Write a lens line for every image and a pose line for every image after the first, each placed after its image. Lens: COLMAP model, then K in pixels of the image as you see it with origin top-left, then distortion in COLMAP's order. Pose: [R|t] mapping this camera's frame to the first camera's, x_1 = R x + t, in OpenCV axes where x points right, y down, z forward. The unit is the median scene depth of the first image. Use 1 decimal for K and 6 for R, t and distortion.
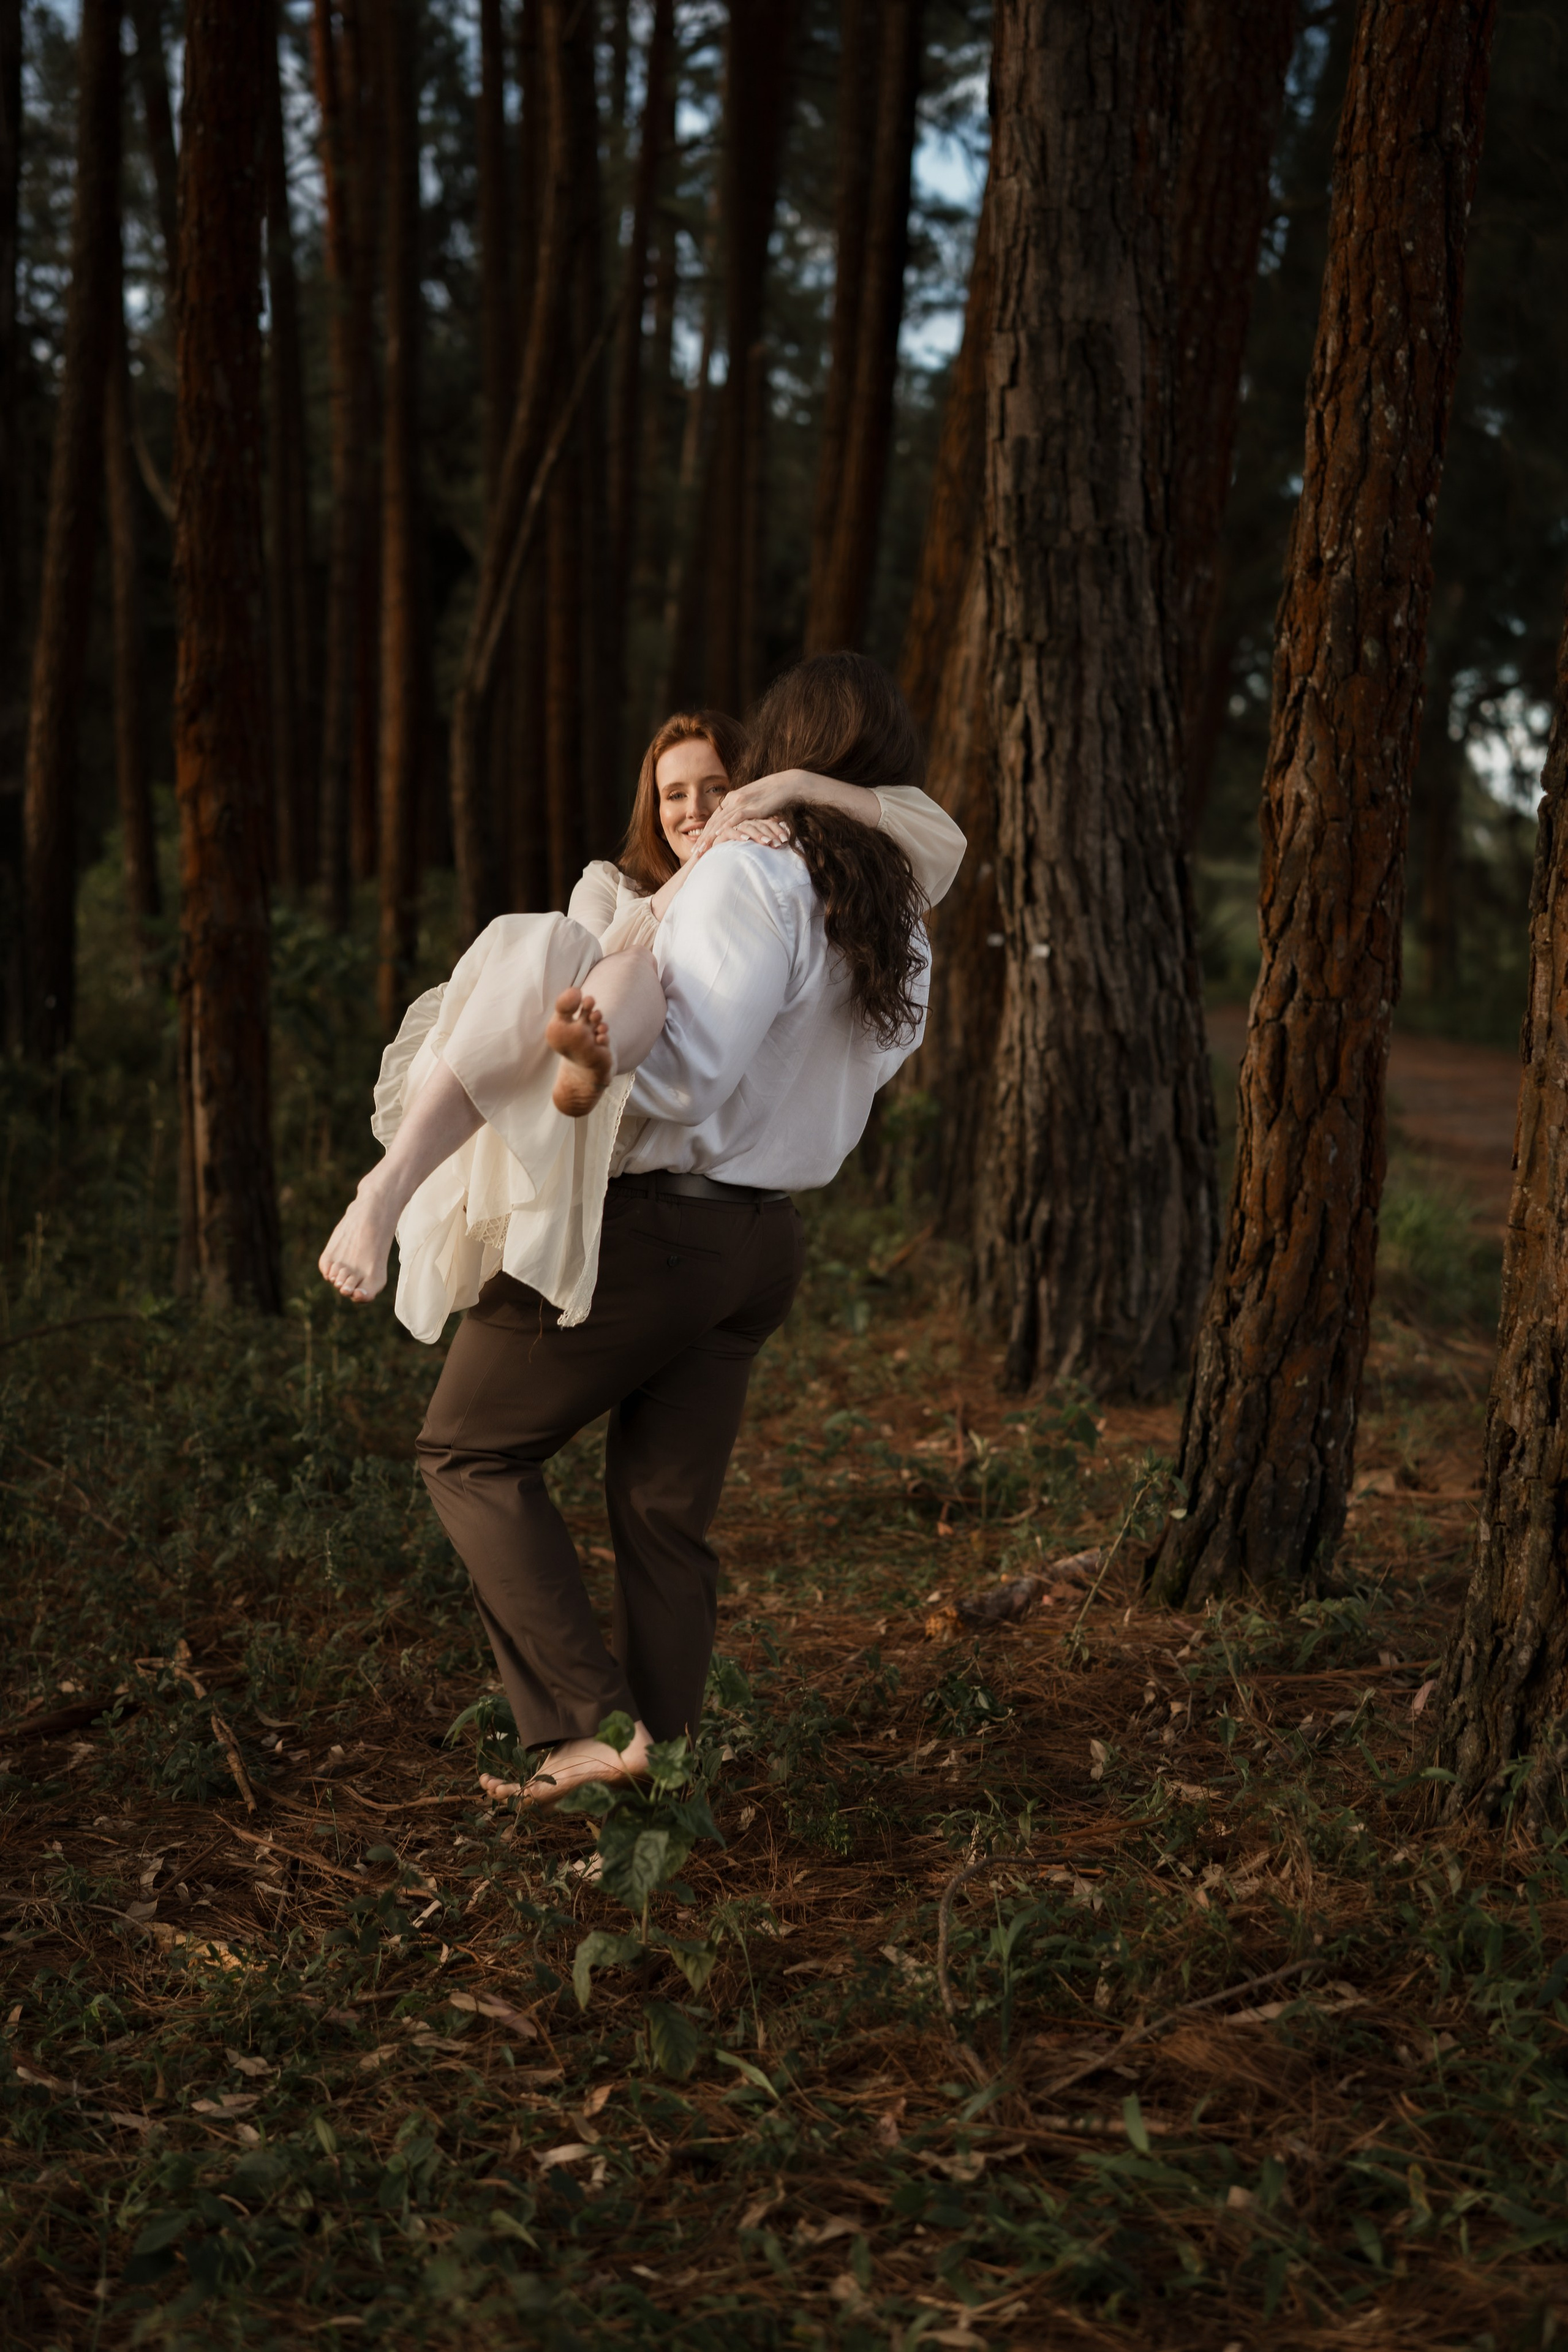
lens RADIAL K [[3027.7, 0, 815.8], [0, 3027.7, 1141.9], [0, 0, 1]] dist [0.172265, -0.028290]
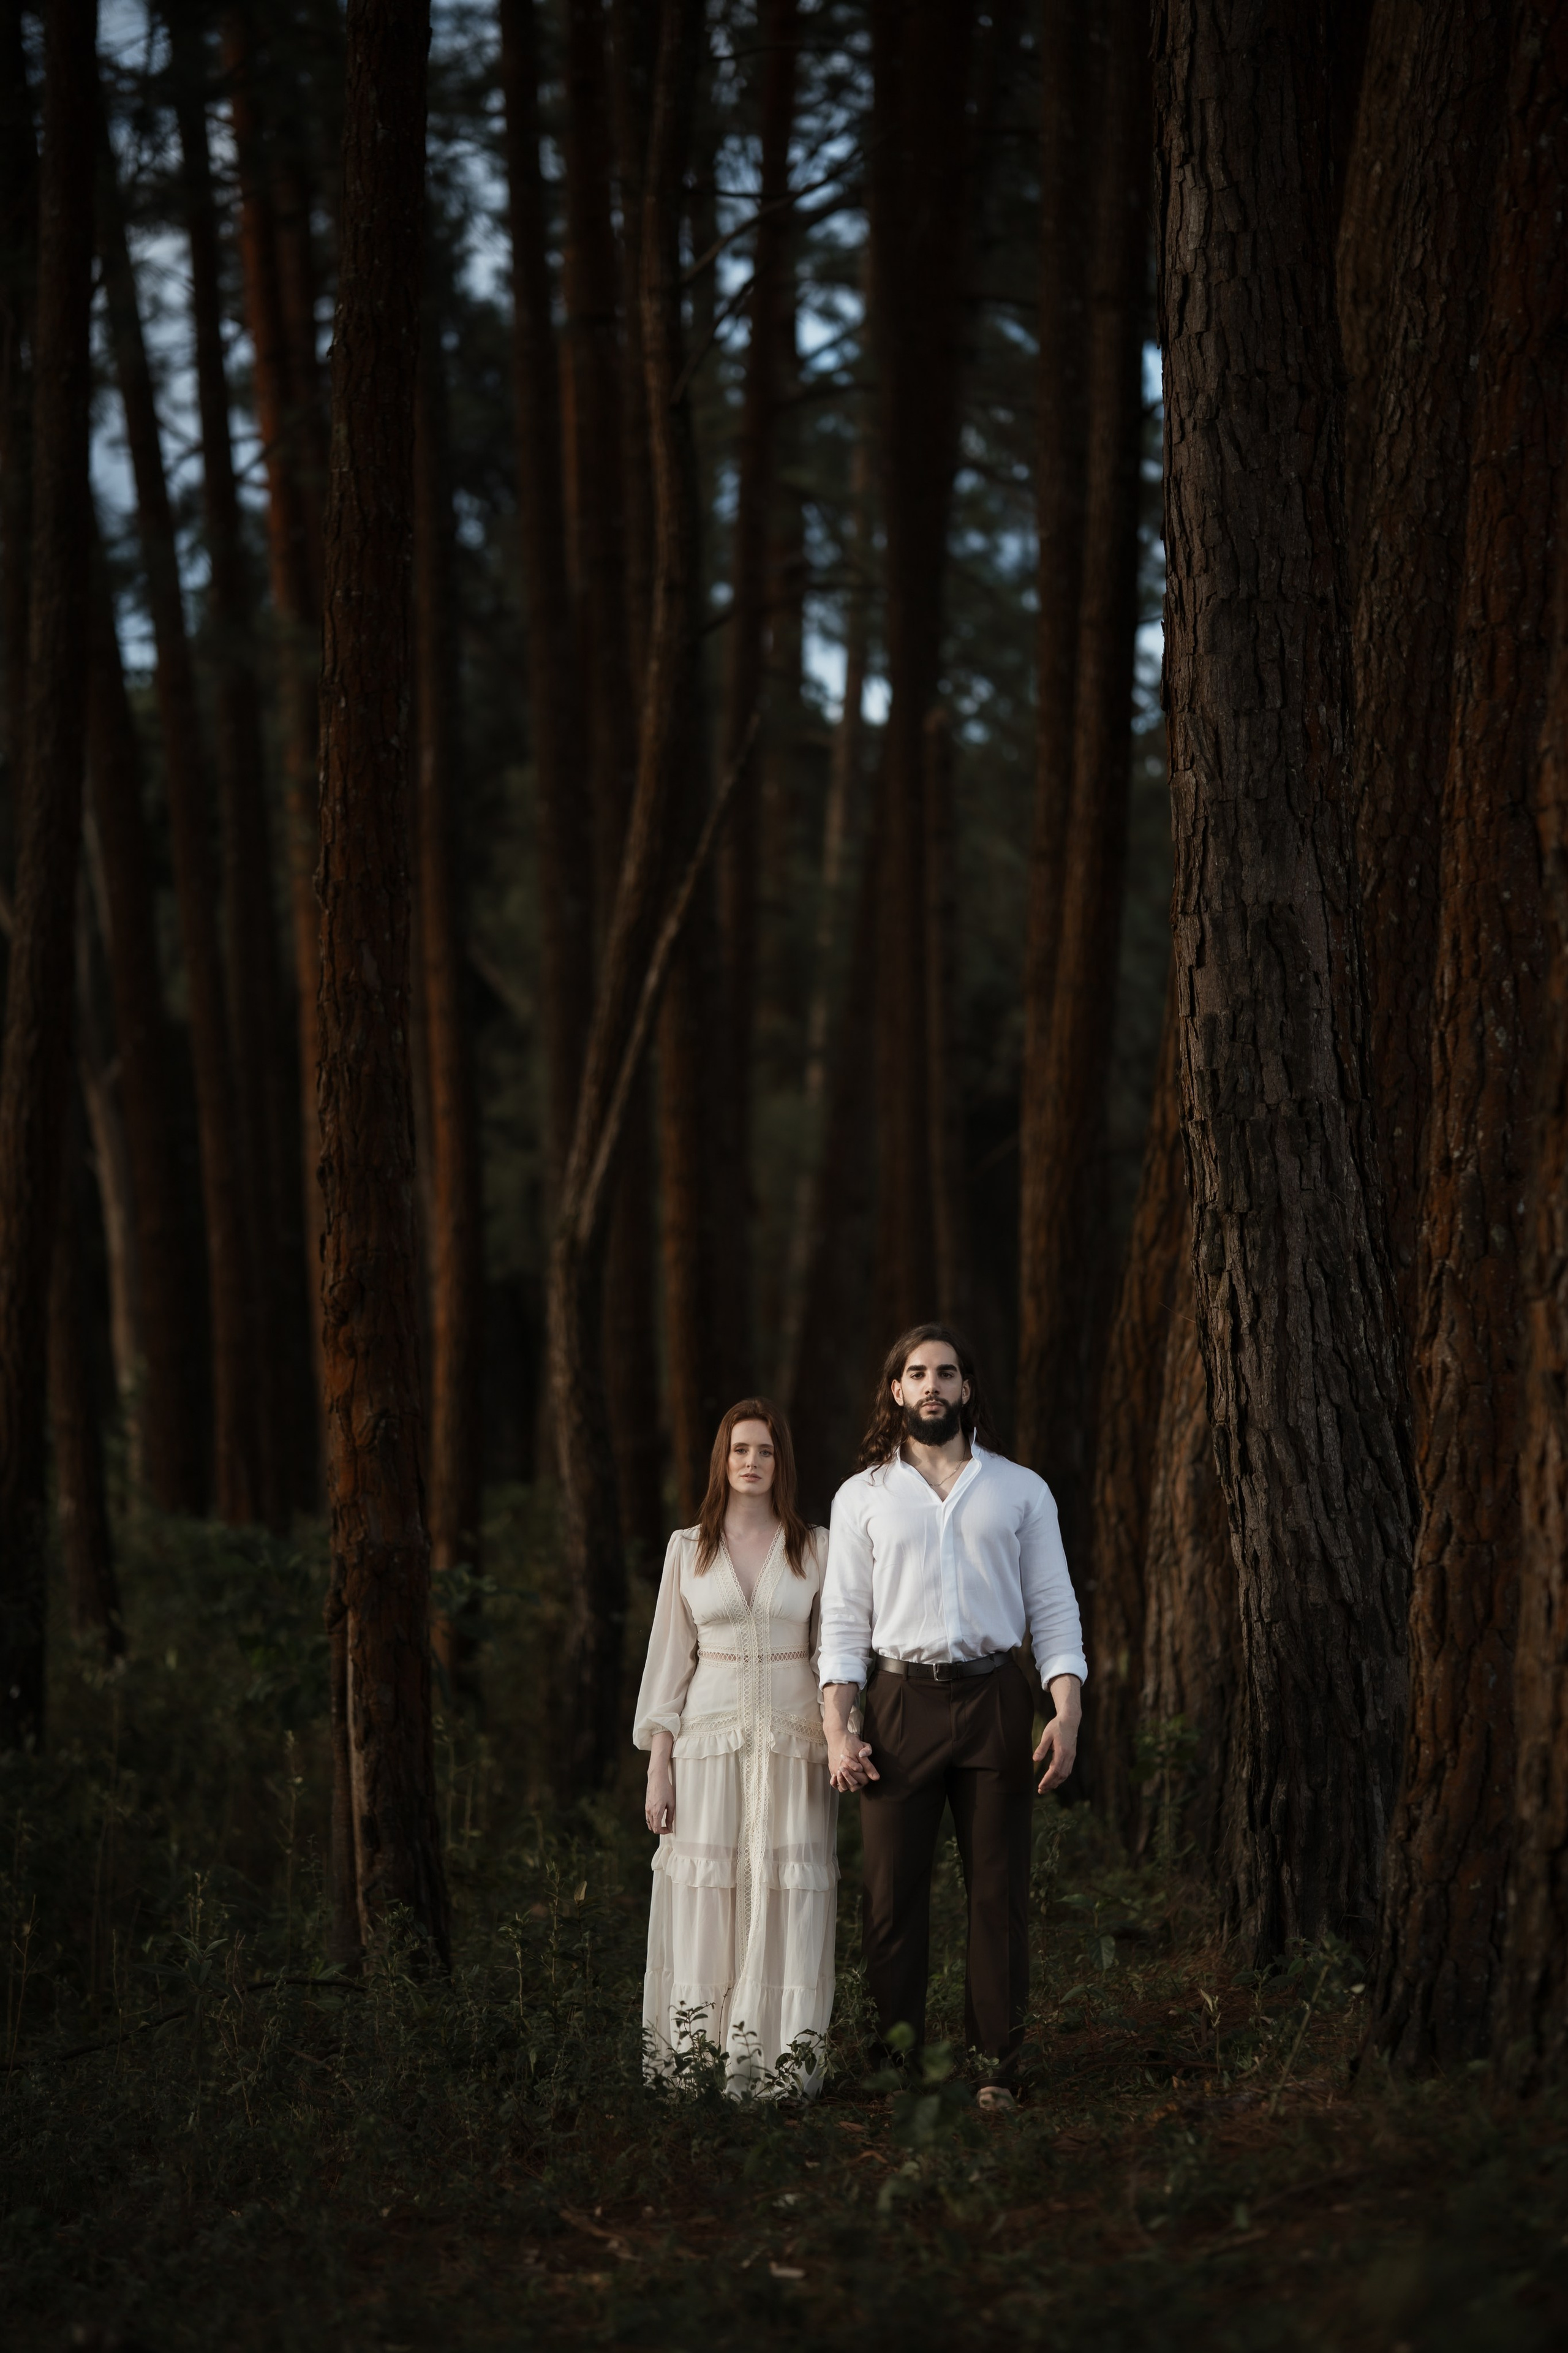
lens RADIAL K [[5089.8, 0, 826.9], [0, 5089.8, 1144.6], [0, 0, 1]] dist [0.553923, 0.511390]
pose [[0.997978, -0.046325, -0.043510, 0.011984], [0.039129, 0.987339, -0.153725, 0.066695], [0.050081, 0.151712, 0.987155, -0.668739]]
